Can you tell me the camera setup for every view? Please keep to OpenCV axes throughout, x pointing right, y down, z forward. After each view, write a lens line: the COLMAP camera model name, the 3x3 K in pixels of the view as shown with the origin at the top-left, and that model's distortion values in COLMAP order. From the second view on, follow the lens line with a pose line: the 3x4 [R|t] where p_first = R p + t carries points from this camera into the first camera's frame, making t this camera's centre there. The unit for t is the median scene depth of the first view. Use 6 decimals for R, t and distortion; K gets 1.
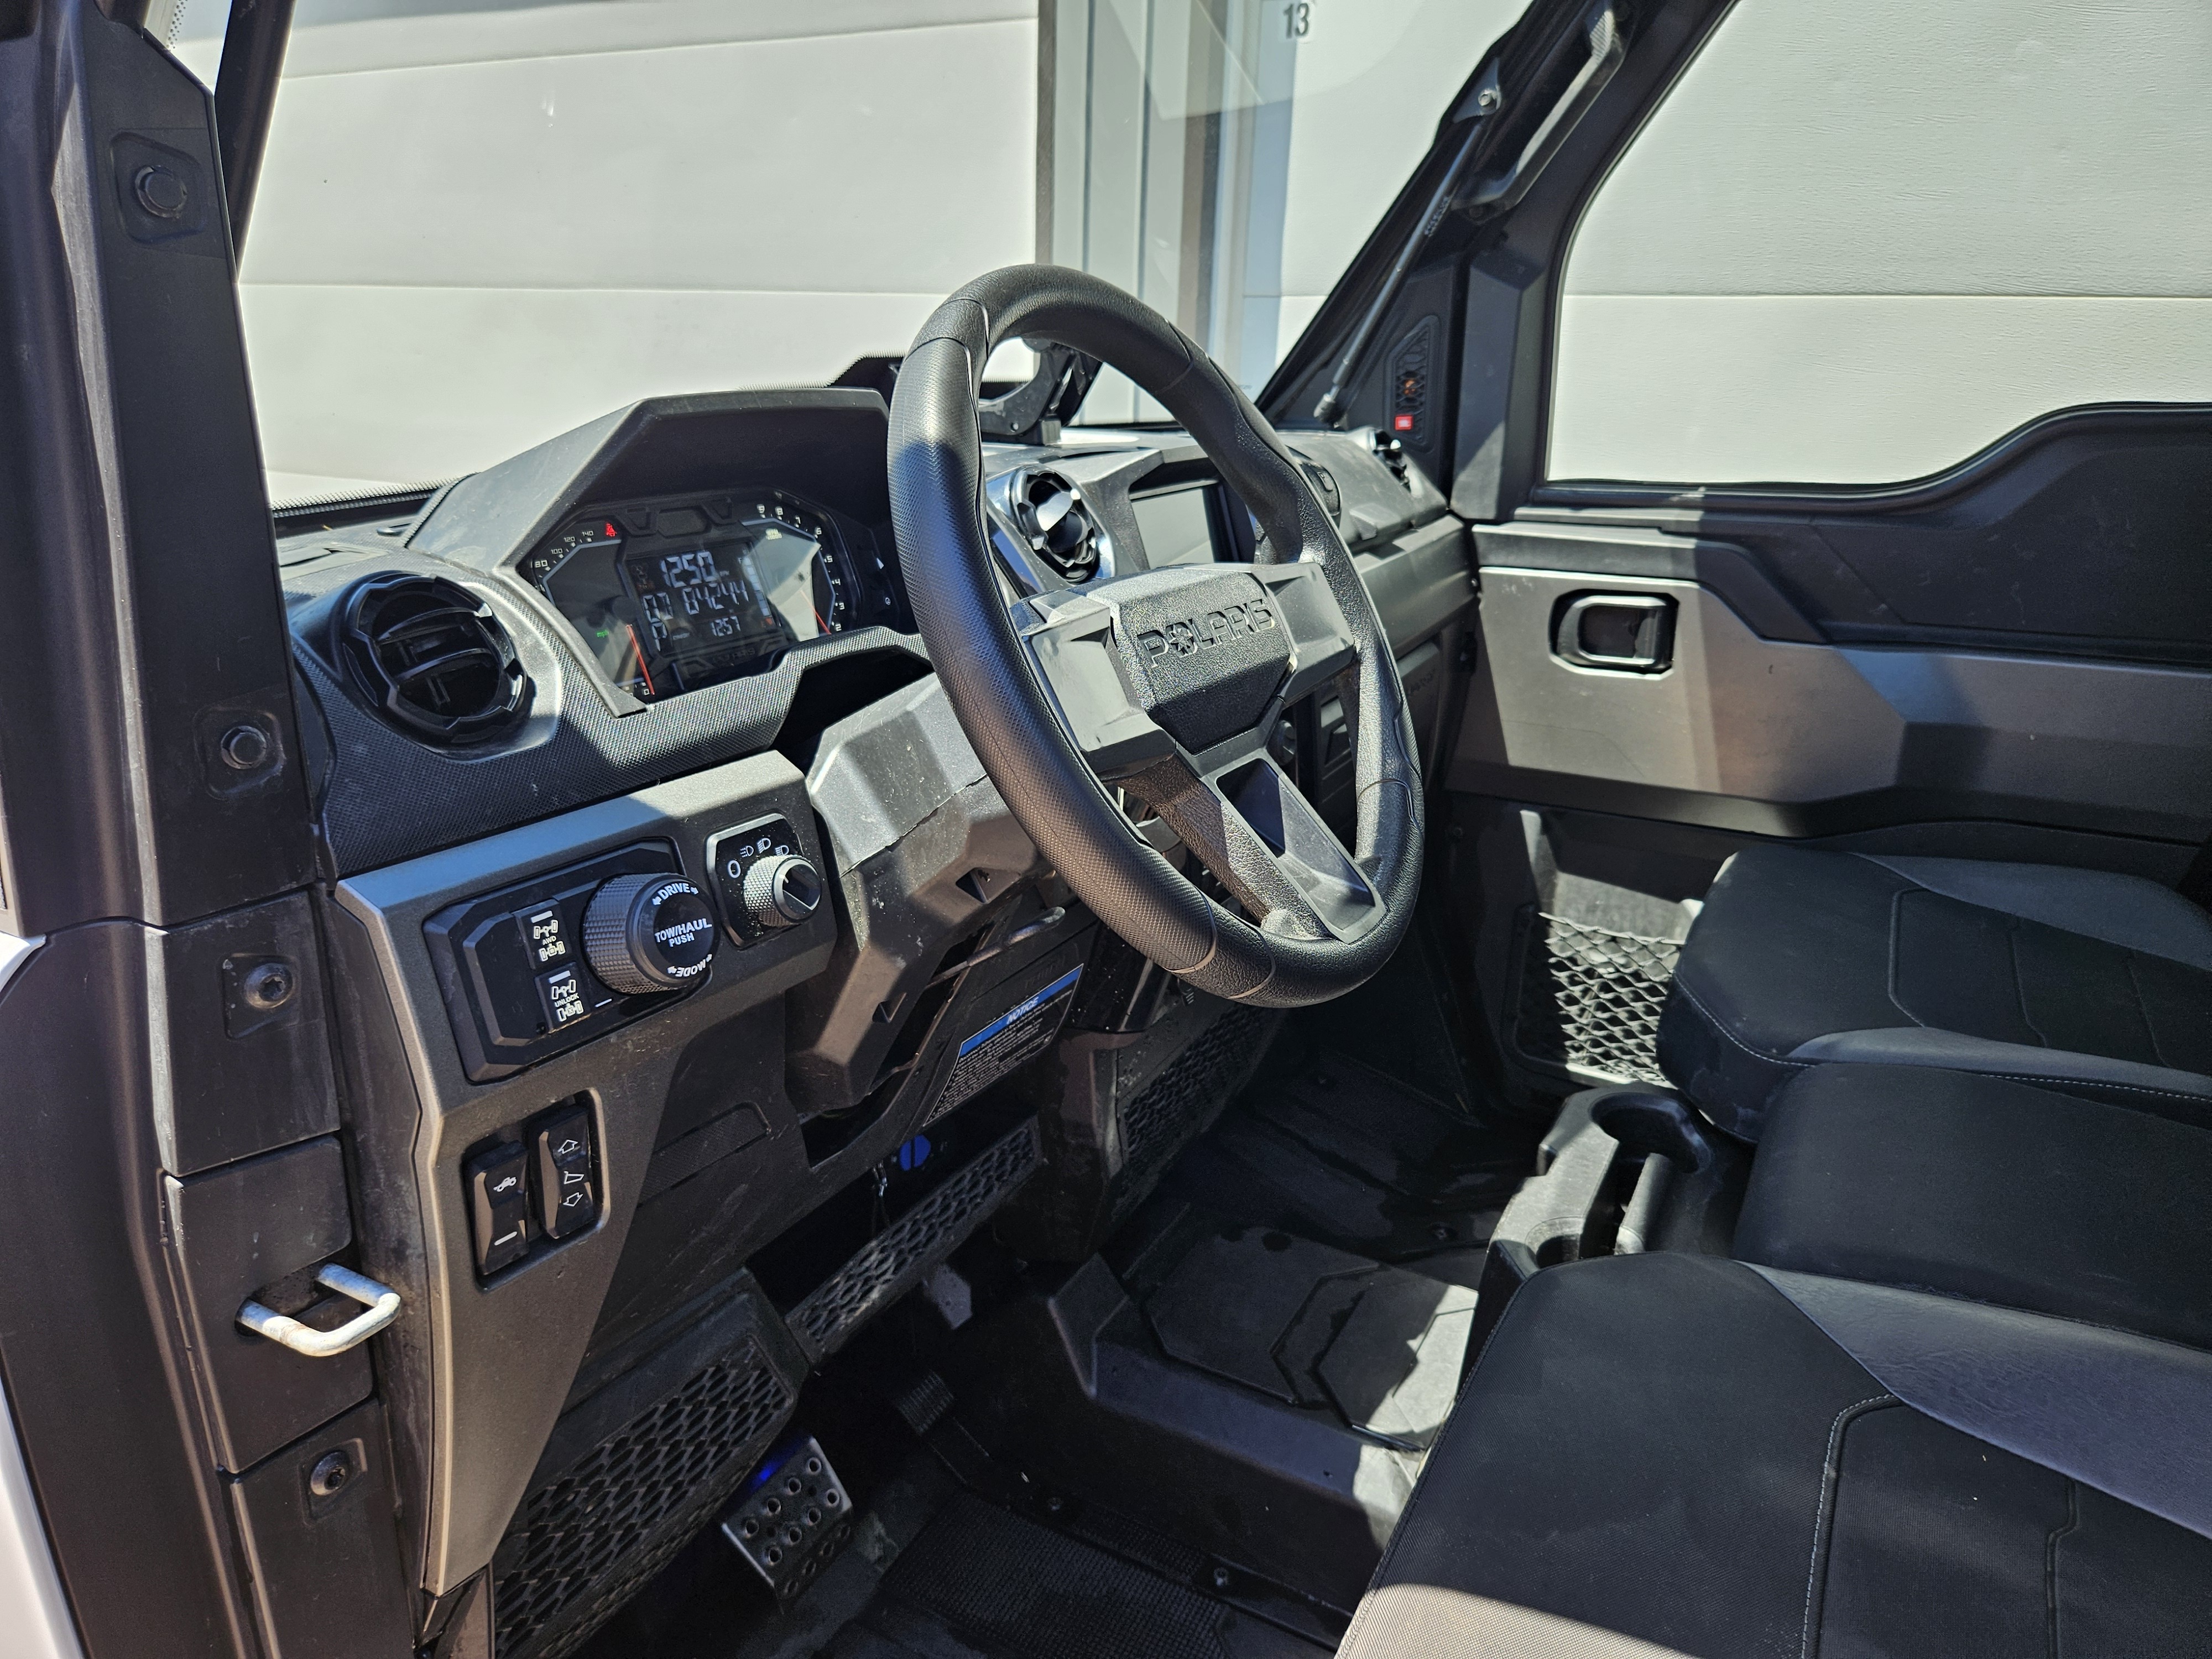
lens RADIAL K [[1505.7, 0, 1106.0], [0, 1505.7, 829.5], [0, 0, 1]] dist [0.004226, 0.000211]
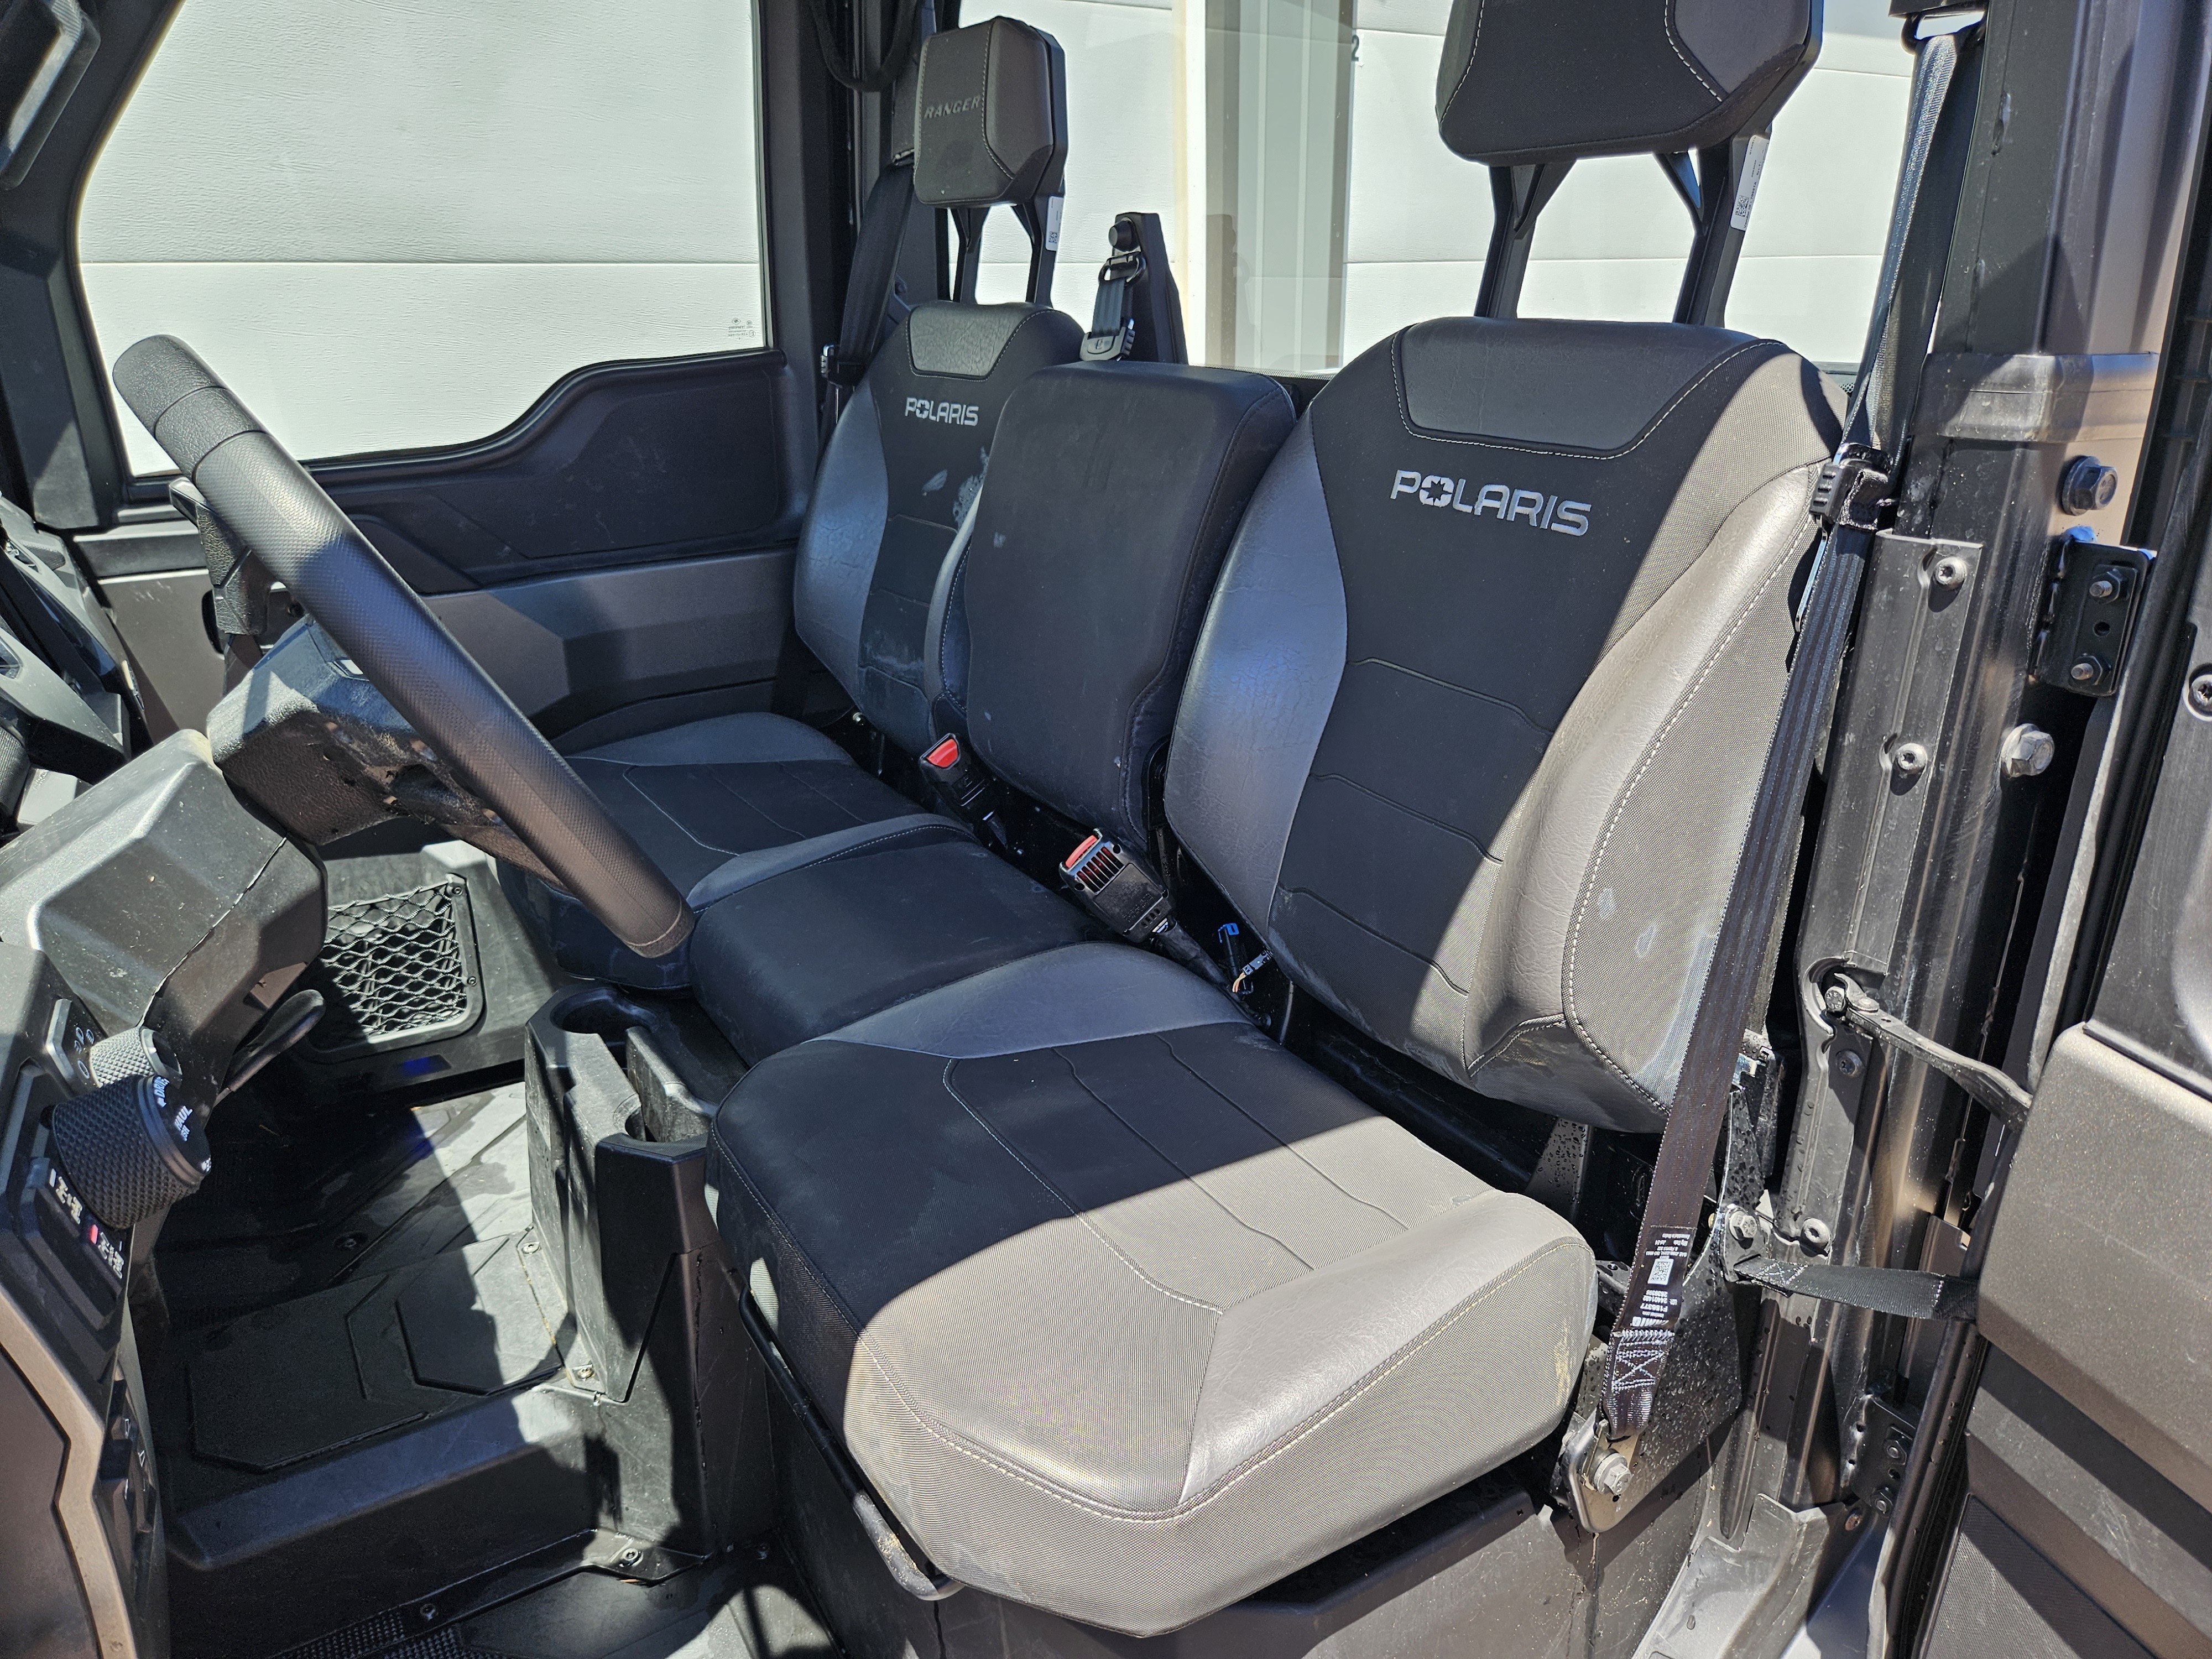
lens RADIAL K [[1505.7, 0, 1106.0], [0, 1505.7, 829.5], [0, 0, 1]] dist [0.004226, 0.000211]
pose [[0.481216, -0.319875, 0.816157, -0.257013], [0.281417, 0.938136, 0.201755, -0.045428], [-0.830202, 0.132593, 0.541464, 0.017093]]
